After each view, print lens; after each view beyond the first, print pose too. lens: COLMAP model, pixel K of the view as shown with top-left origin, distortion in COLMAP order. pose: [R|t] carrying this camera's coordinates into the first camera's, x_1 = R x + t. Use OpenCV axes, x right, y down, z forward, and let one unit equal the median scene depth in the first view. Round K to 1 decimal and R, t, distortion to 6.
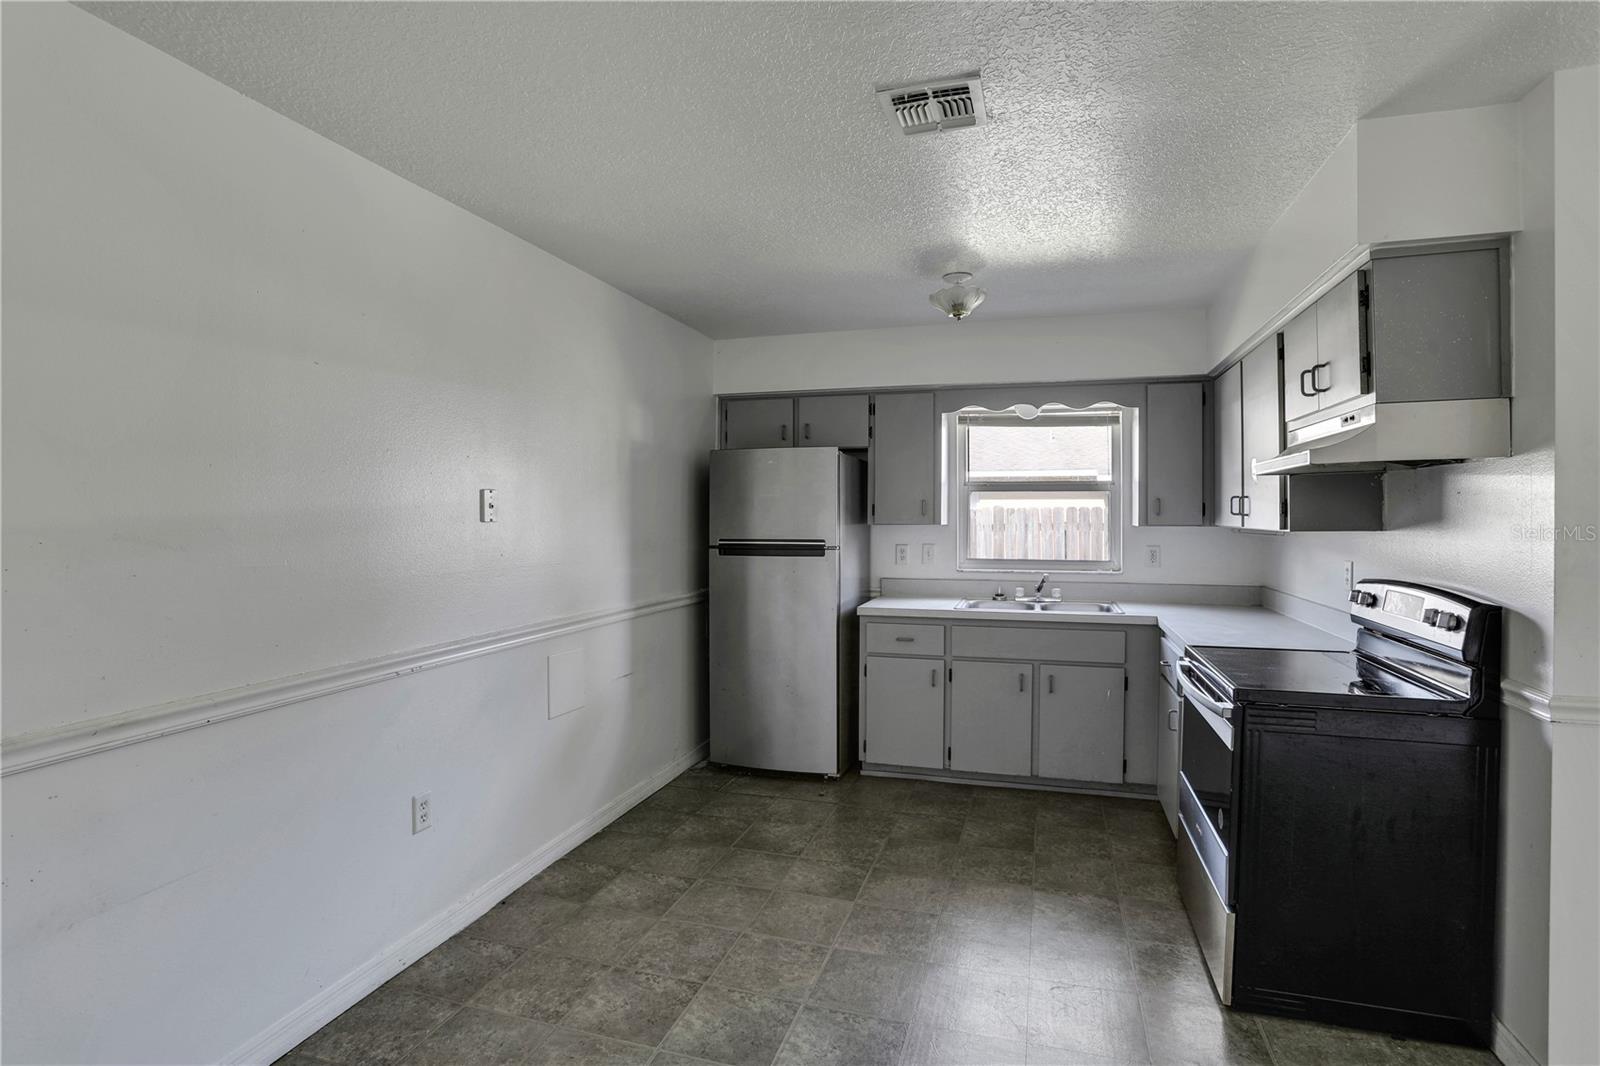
lens RADIAL K [[786.4, 0, 802.5], [0, 786.4, 522.5], [0, 0, 1]] dist [-0.063244, 0.021328]
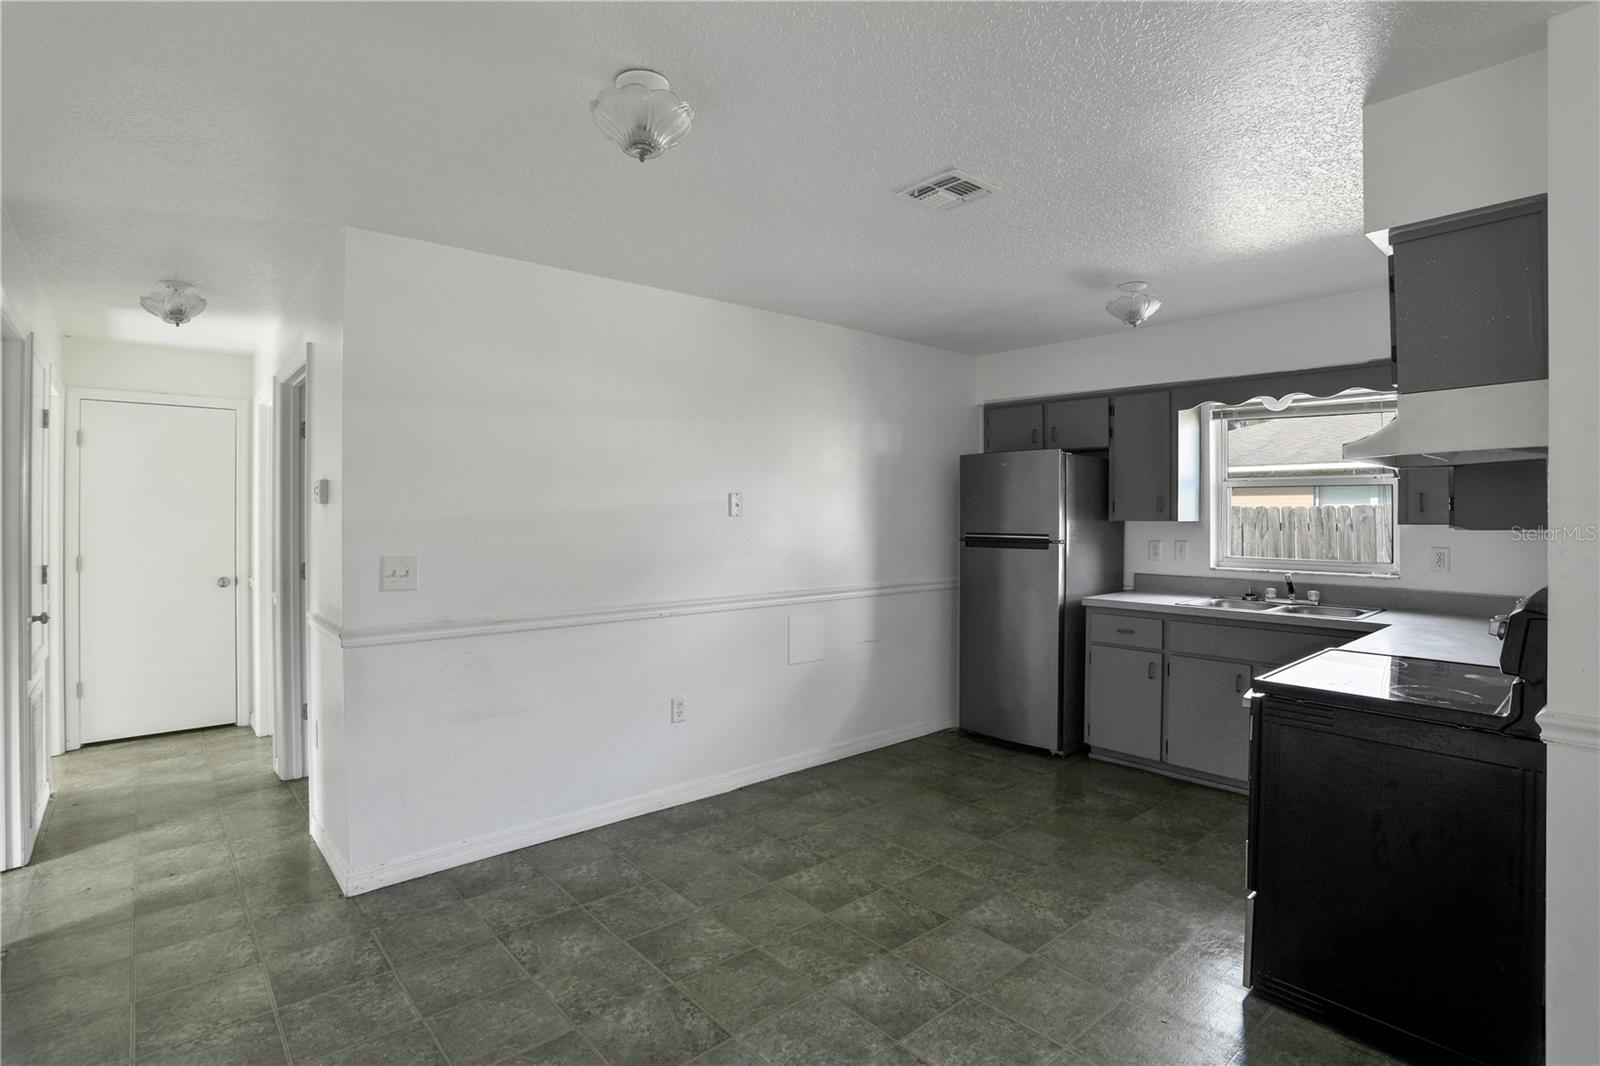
lens RADIAL K [[786.4, 0, 802.9], [0, 786.4, 515.7], [0, 0, 1]] dist [-0.063244, 0.021328]
pose [[0.848631, 0.002626, -0.528980, 0.329656], [-0.005327, 0.999979, -0.003582, 0.001783], [0.528959, 0.005857, 0.848627, -0.107319]]
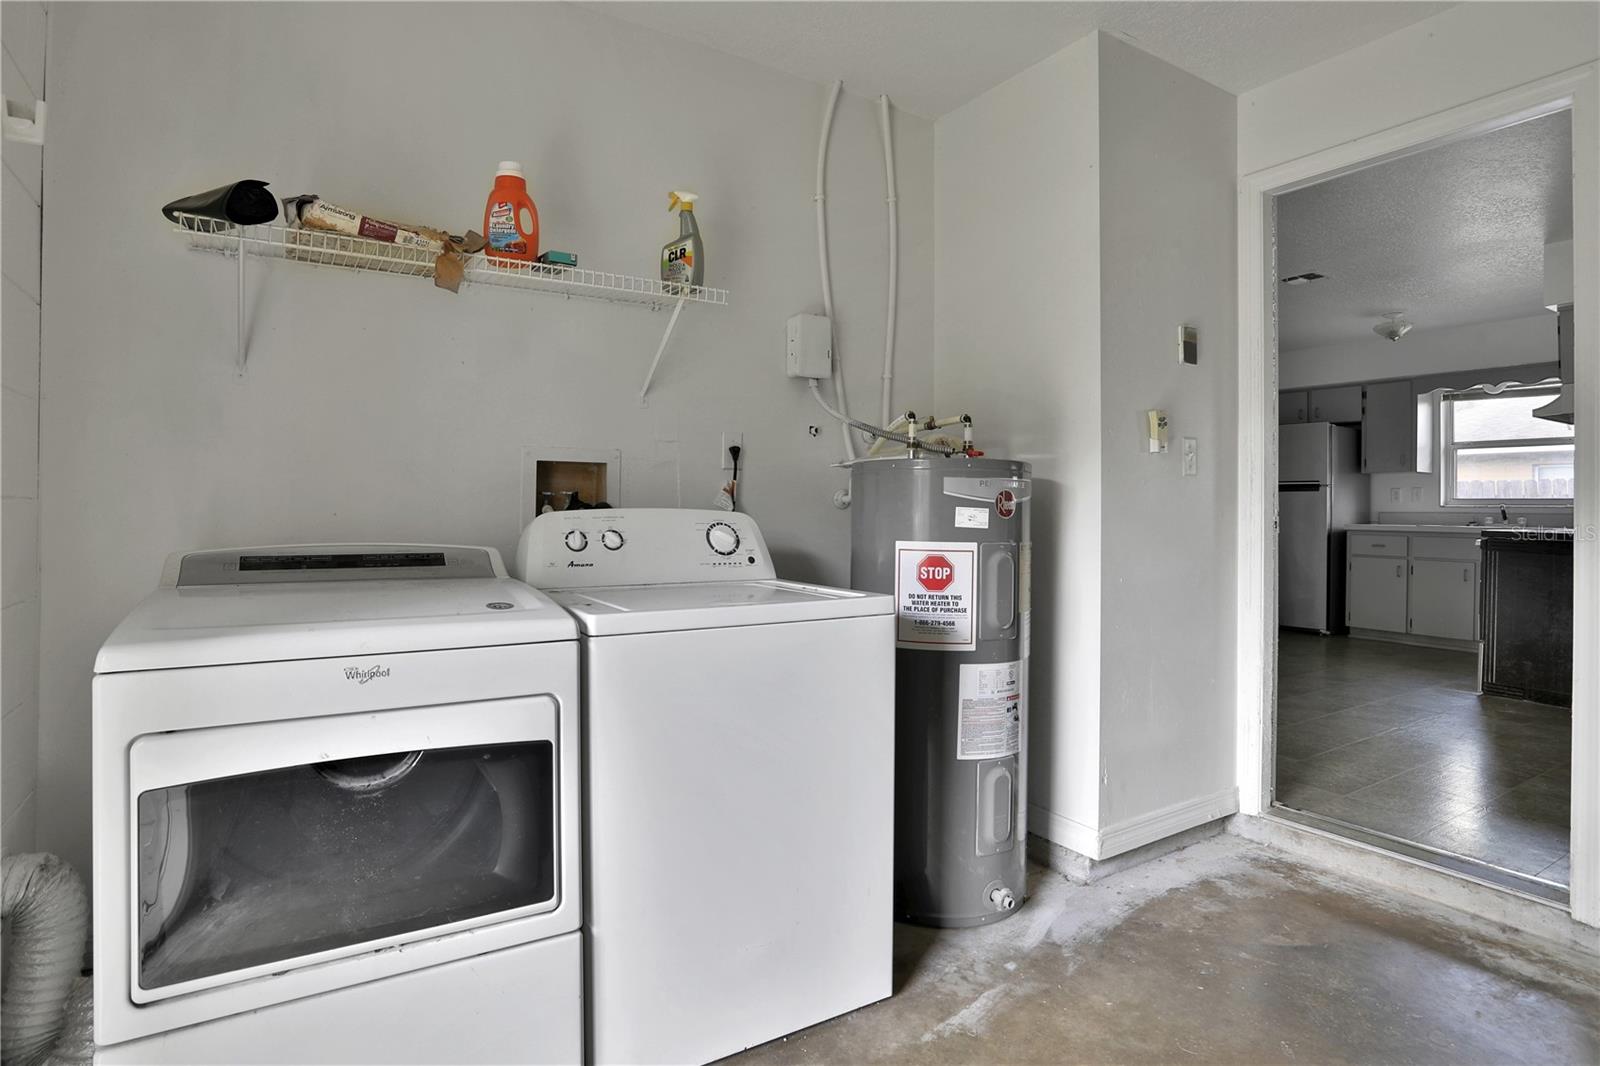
lens RADIAL K [[815.3, 0, 847.4], [0, 815.3, 504.8], [0, 0, 1]] dist [-0.006944, -0.000195]
pose [[0.779819, 0.006128, -0.625975, 0.331236], [-0.015197, 0.999843, -0.009143, 0.105120], [0.625821, 0.016643, 0.779789, -0.922859]]
